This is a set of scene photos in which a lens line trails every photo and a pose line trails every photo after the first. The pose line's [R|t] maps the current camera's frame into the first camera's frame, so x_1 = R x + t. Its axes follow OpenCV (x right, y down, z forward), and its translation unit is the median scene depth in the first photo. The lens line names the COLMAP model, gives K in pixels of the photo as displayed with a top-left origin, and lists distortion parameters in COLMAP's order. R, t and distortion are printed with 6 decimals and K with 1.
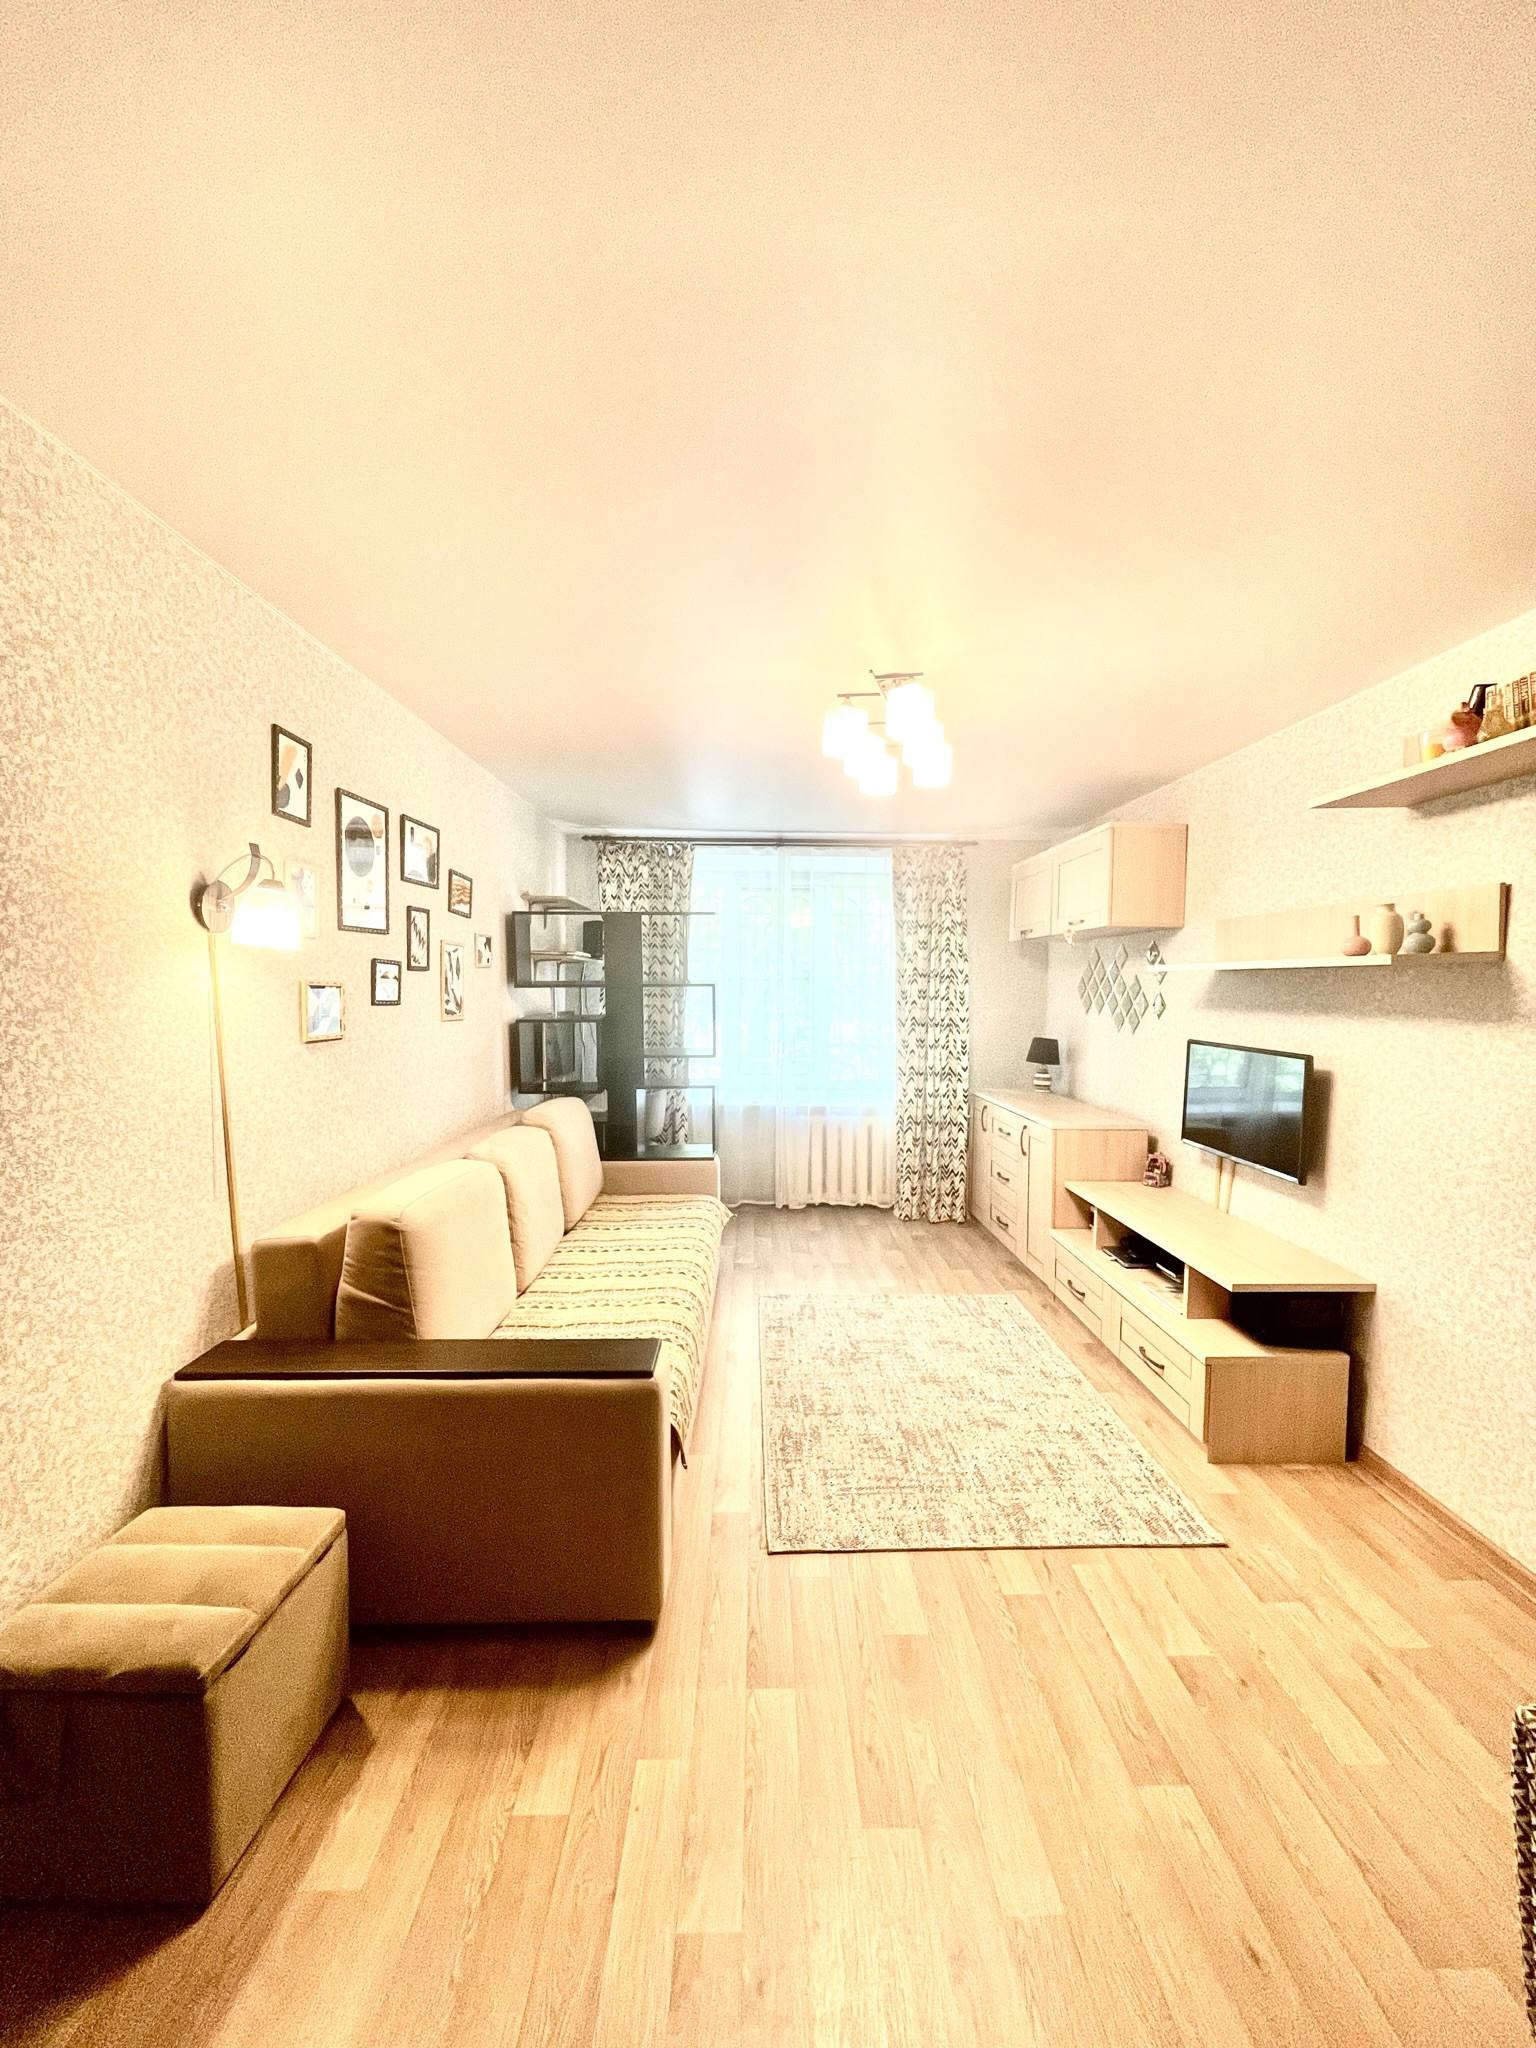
lens RADIAL K [[823.7, 0, 780.9], [0, 823.7, 1017.8], [0, 0, 1]] dist [-0.012759, 0.003319]
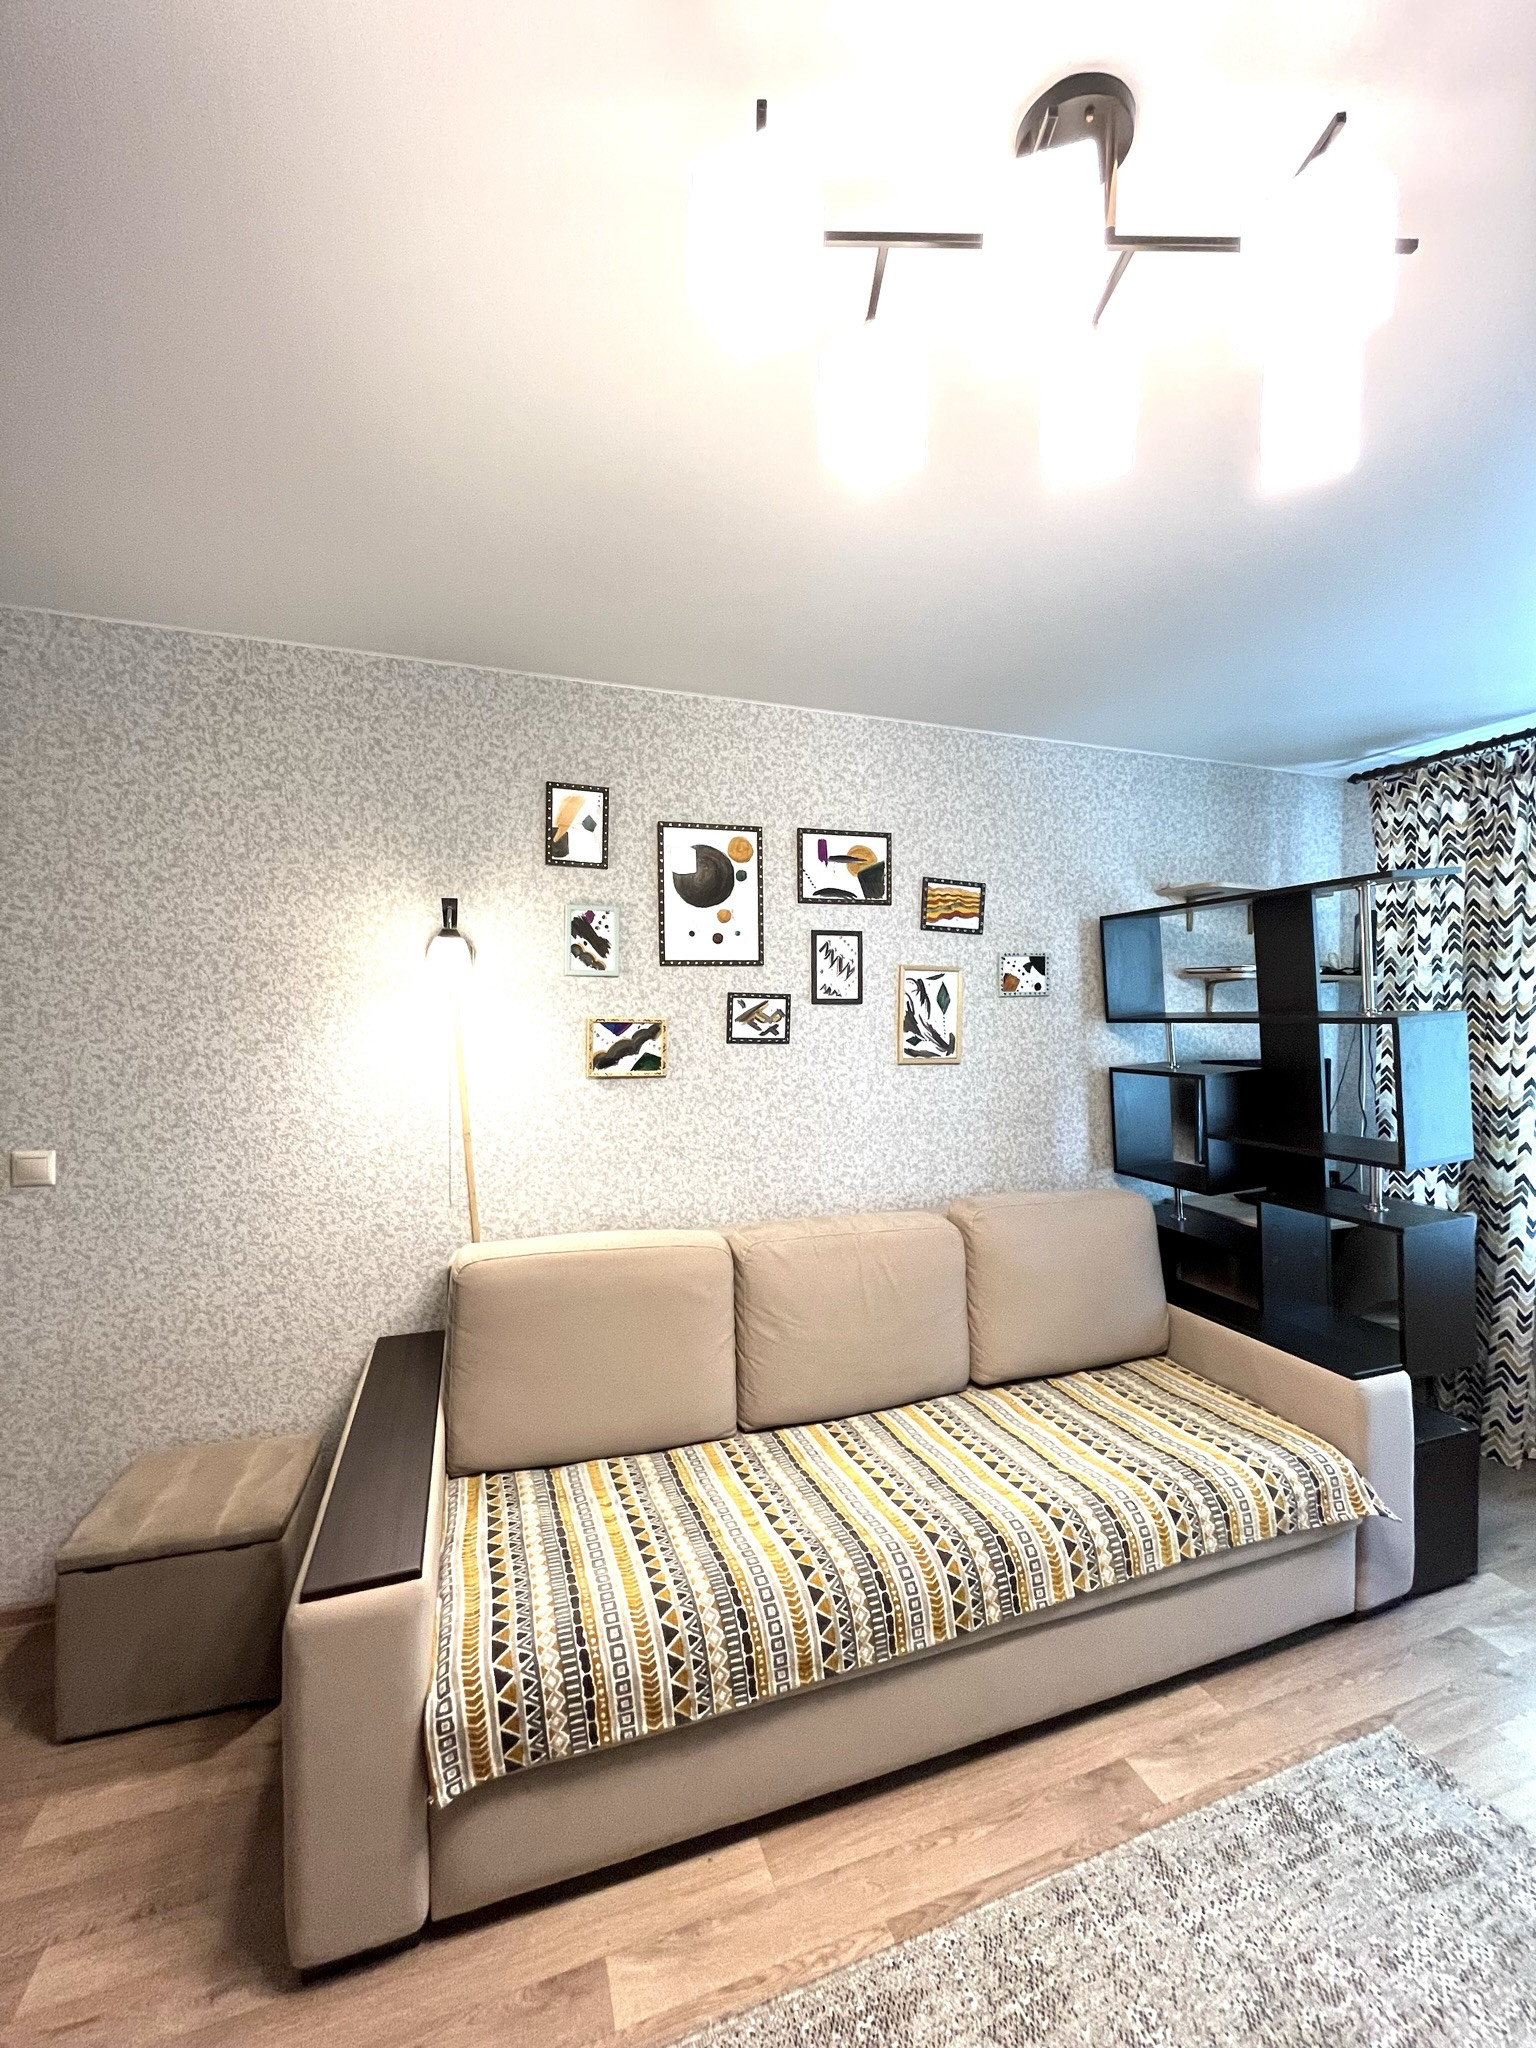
lens RADIAL K [[824.1, 0, 772.1], [0, 824.1, 1021.4], [0, 0, 1]] dist [-0.003268, -0.000830]
pose [[0.308686, 0.003800, -0.951157, 0.521425], [-0.033323, 0.999421, -0.006822, -0.045175], [0.950580, 0.033801, 0.308634, 0.977820]]
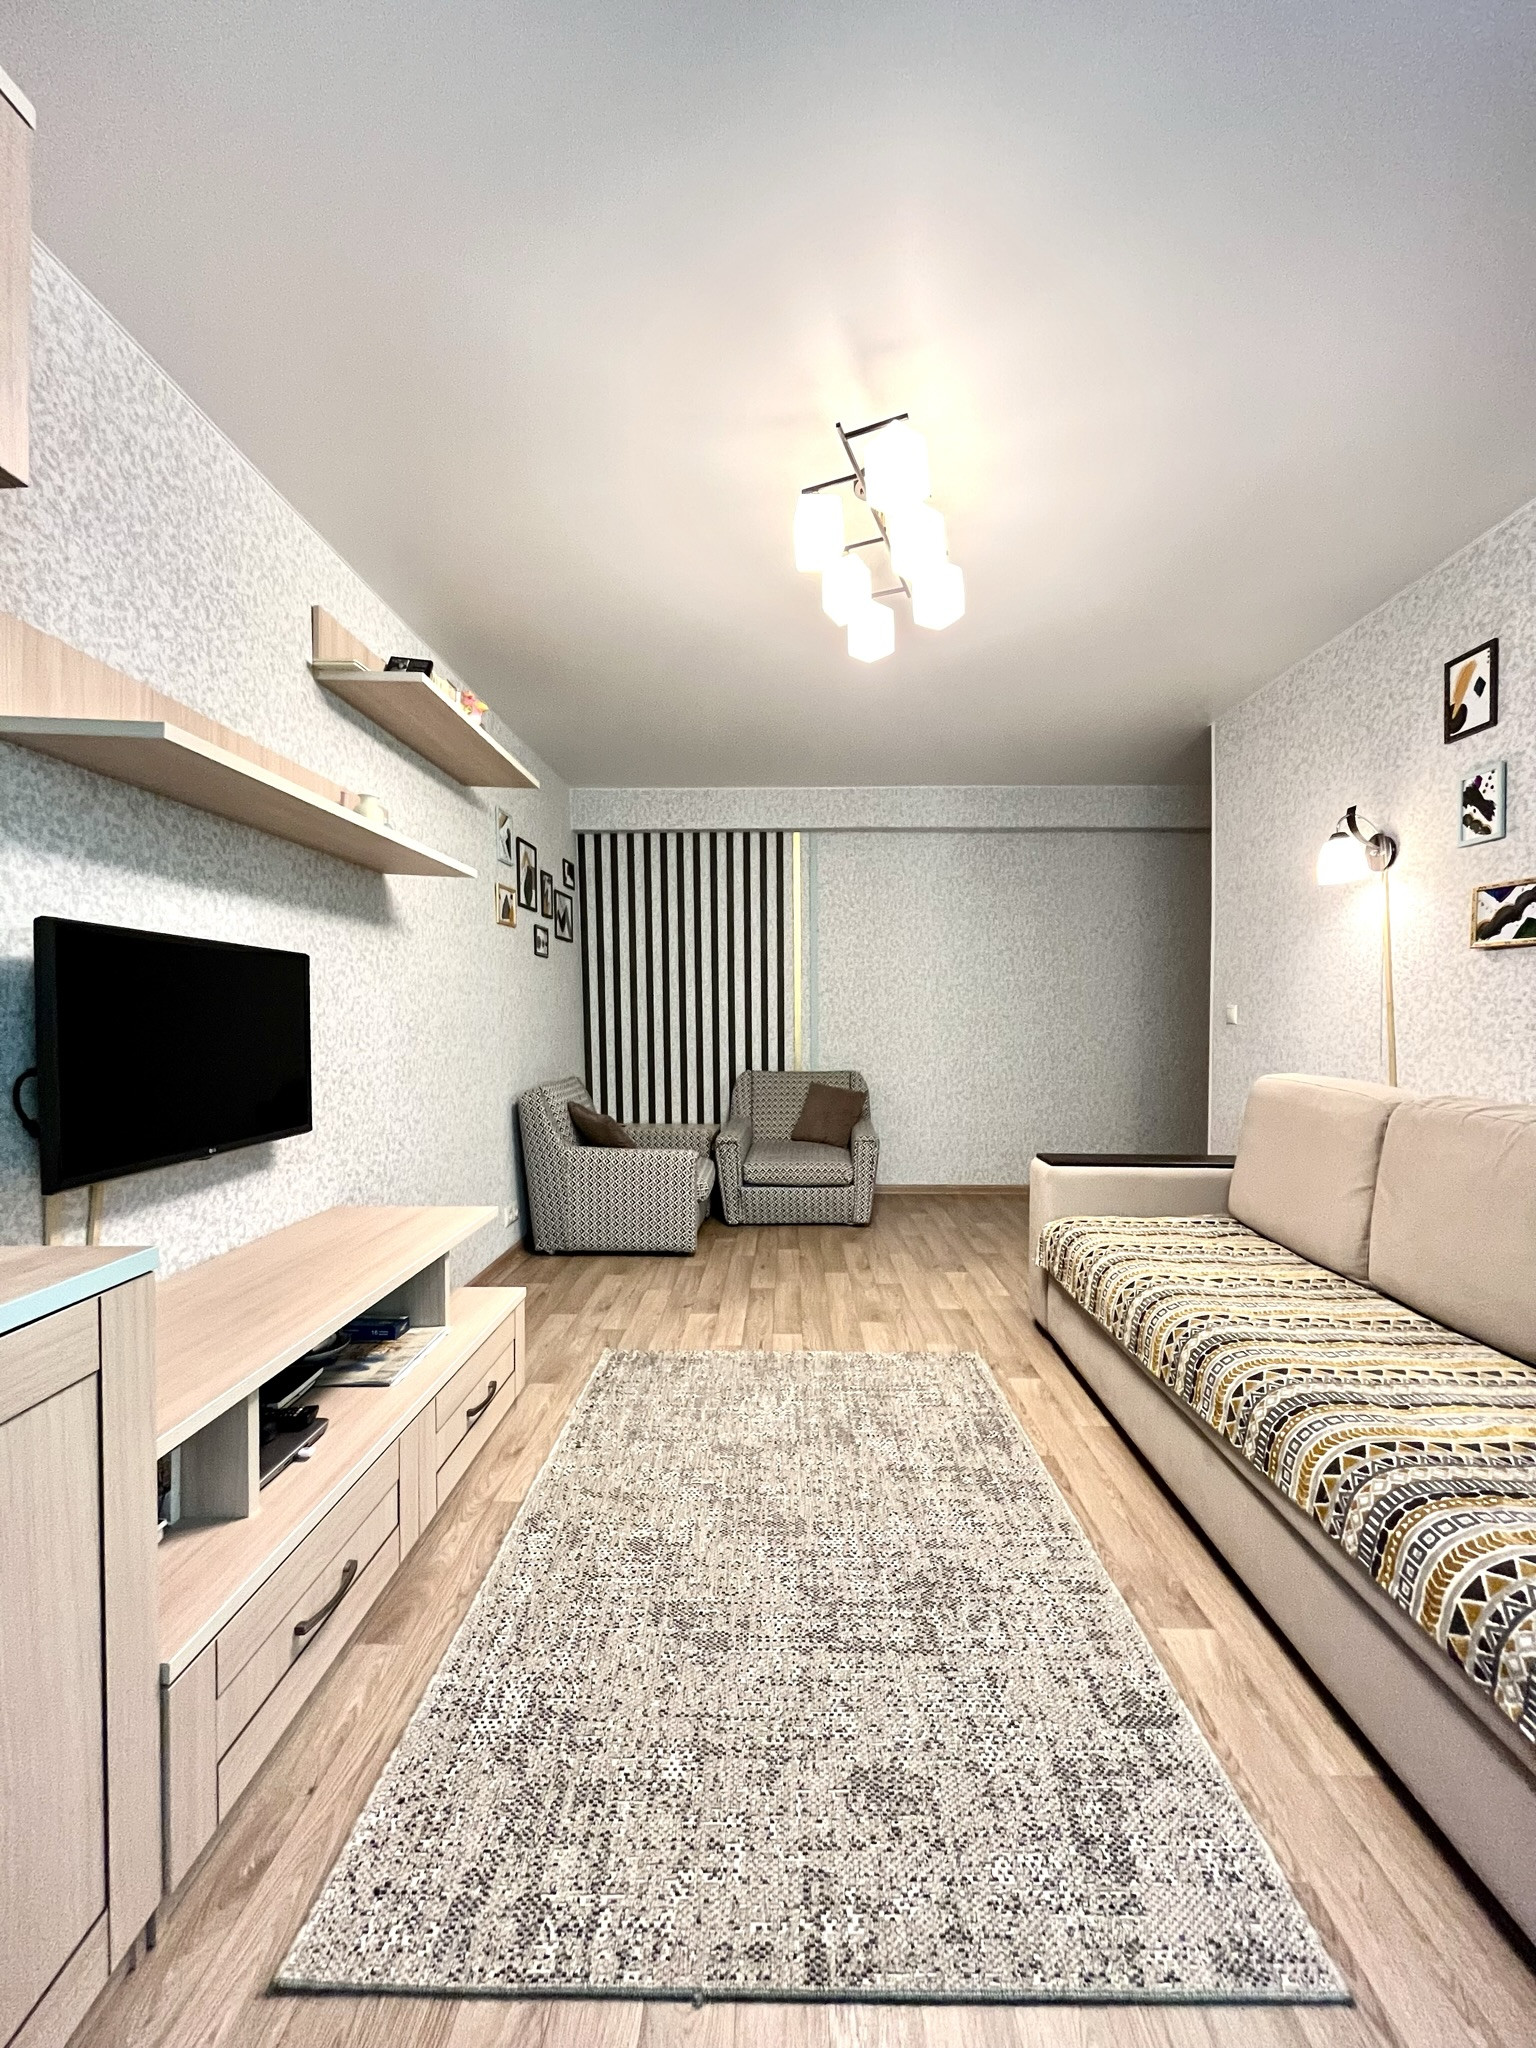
lens RADIAL K [[824.1, 0, 772.1], [0, 824.1, 1021.4], [0, 0, 1]] dist [-0.003268, -0.000830]
pose [[-0.998608, -0.013343, 0.051031, 0.240506], [-0.010844, 0.998743, 0.048929, 0.085430], [-0.051620, 0.048308, -0.997498, 2.233638]]
